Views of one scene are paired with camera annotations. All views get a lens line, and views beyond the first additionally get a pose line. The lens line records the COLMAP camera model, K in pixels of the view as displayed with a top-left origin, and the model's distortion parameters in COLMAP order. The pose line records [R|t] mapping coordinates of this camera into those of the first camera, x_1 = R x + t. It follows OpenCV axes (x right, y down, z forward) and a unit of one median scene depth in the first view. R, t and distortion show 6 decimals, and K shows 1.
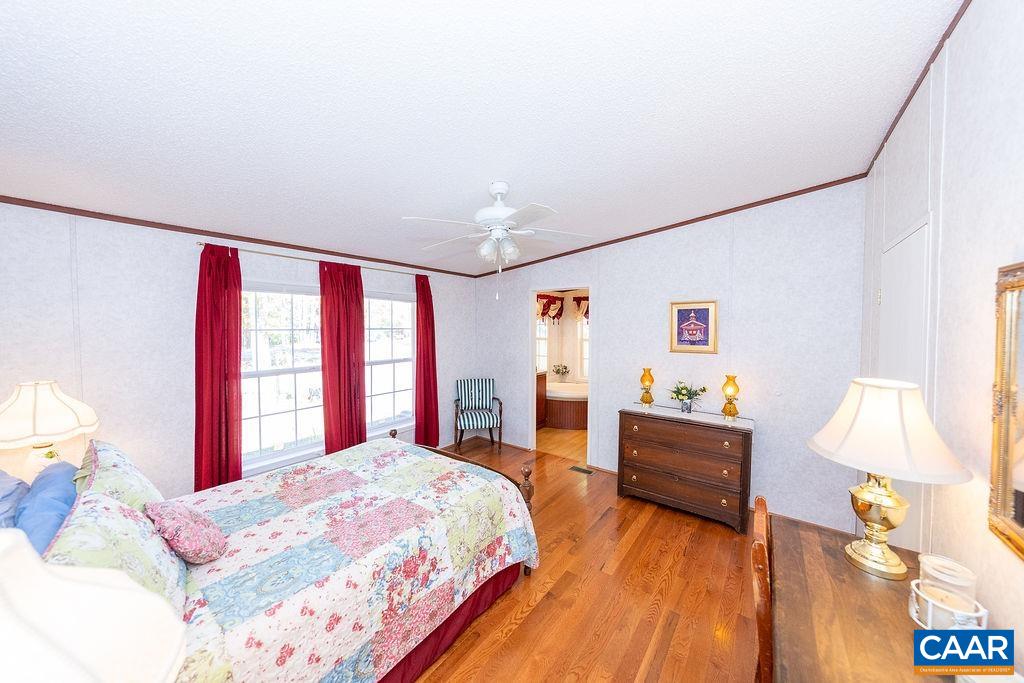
lens RADIAL K [[346.1, 0, 513.0], [0, 346.1, 336.1], [0, 0, 1]] dist [-0.004803, 0.001349]
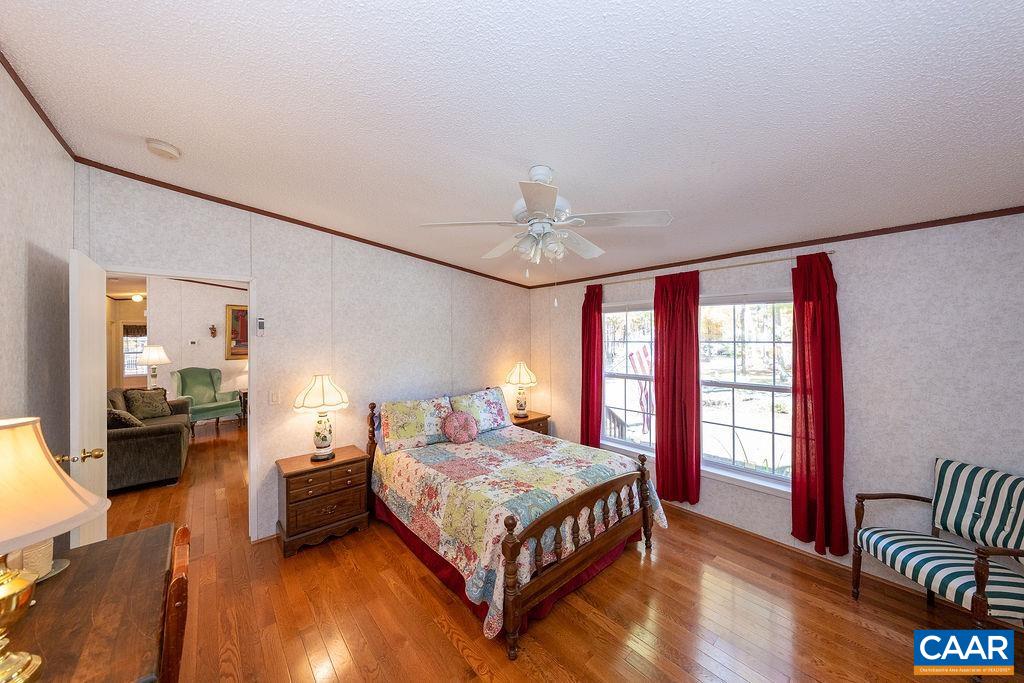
lens RADIAL K [[346.1, 0, 513.0], [0, 346.1, 336.1], [0, 0, 1]] dist [-0.004803, 0.001349]
pose [[-0.190534, -0.004670, -0.981669, 0.685108], [-0.026945, 0.999637, 0.000474, -0.031698], [0.981311, 0.026542, -0.190591, 0.955932]]
